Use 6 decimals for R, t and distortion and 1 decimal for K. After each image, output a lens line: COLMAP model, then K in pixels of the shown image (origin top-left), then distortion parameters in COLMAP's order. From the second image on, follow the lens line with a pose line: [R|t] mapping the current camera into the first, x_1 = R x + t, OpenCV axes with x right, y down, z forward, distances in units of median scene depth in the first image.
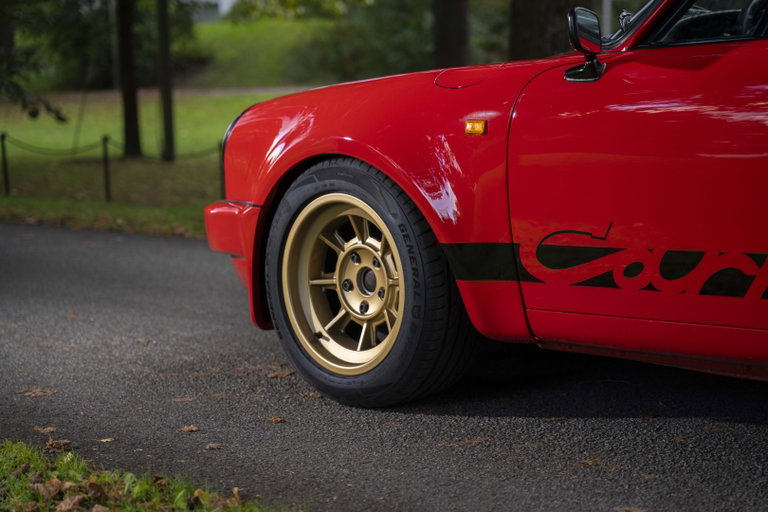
lens RADIAL K [[1503.0, 0, 382.9], [0, 1503.0, 257.8], [0, 0, 1]] dist [0.221378, 0.000000]
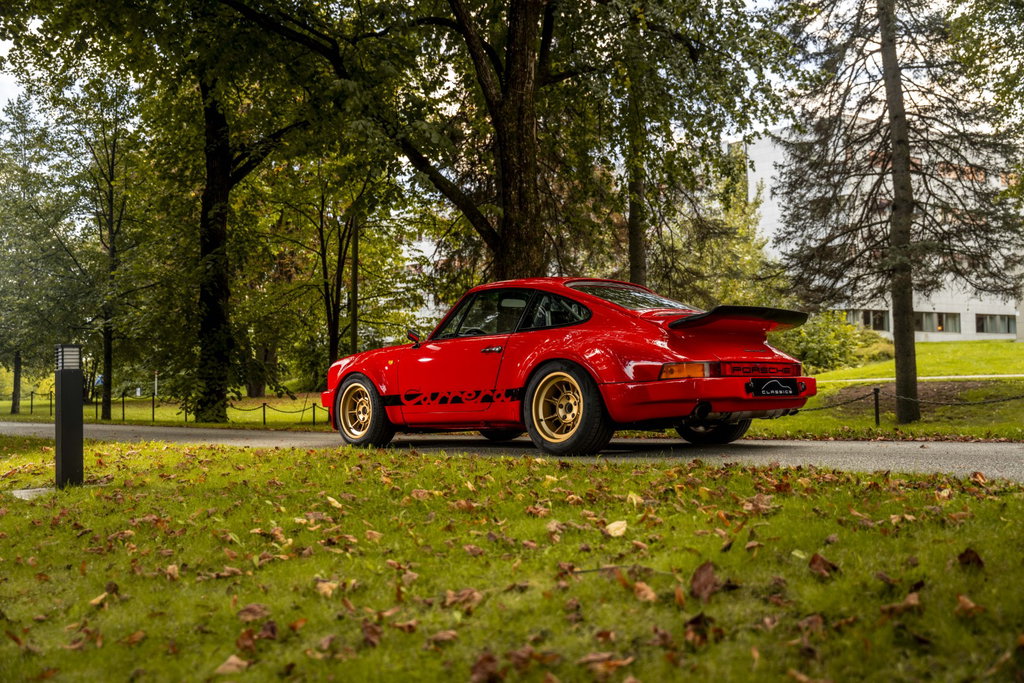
lens RADIAL K [[952.0, 0, 508.1], [0, 952.0, 339.8], [0, 0, 1]] dist [-0.001310, 0.000000]
pose [[0.999827, 0.018481, 0.002141, 0.298439], [-0.017838, 0.984939, -0.171979, 0.216479], [-0.005287, 0.171911, 0.985098, -1.088801]]
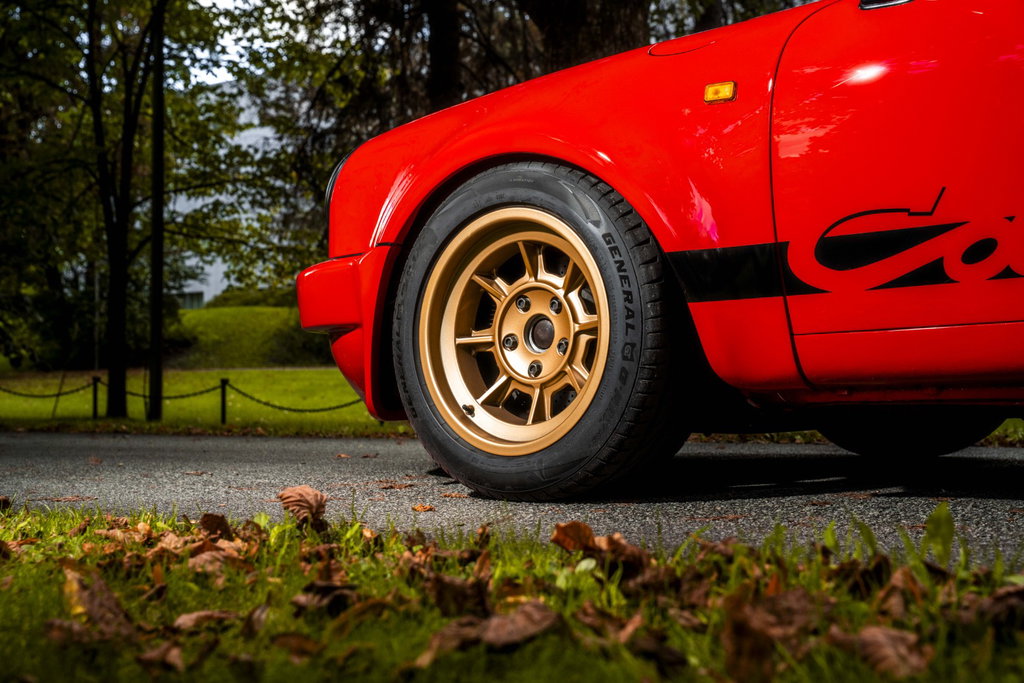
lens RADIAL K [[1439.1, 0, 538.3], [0, 1439.1, 341.6], [0, 0, 1]] dist [0.072231, 0.000000]
pose [[0.991862, 0.025880, 0.124657, -0.100562], [-0.007786, 0.989619, -0.143502, 0.122698], [-0.127077, 0.141364, 0.981768, 0.305149]]
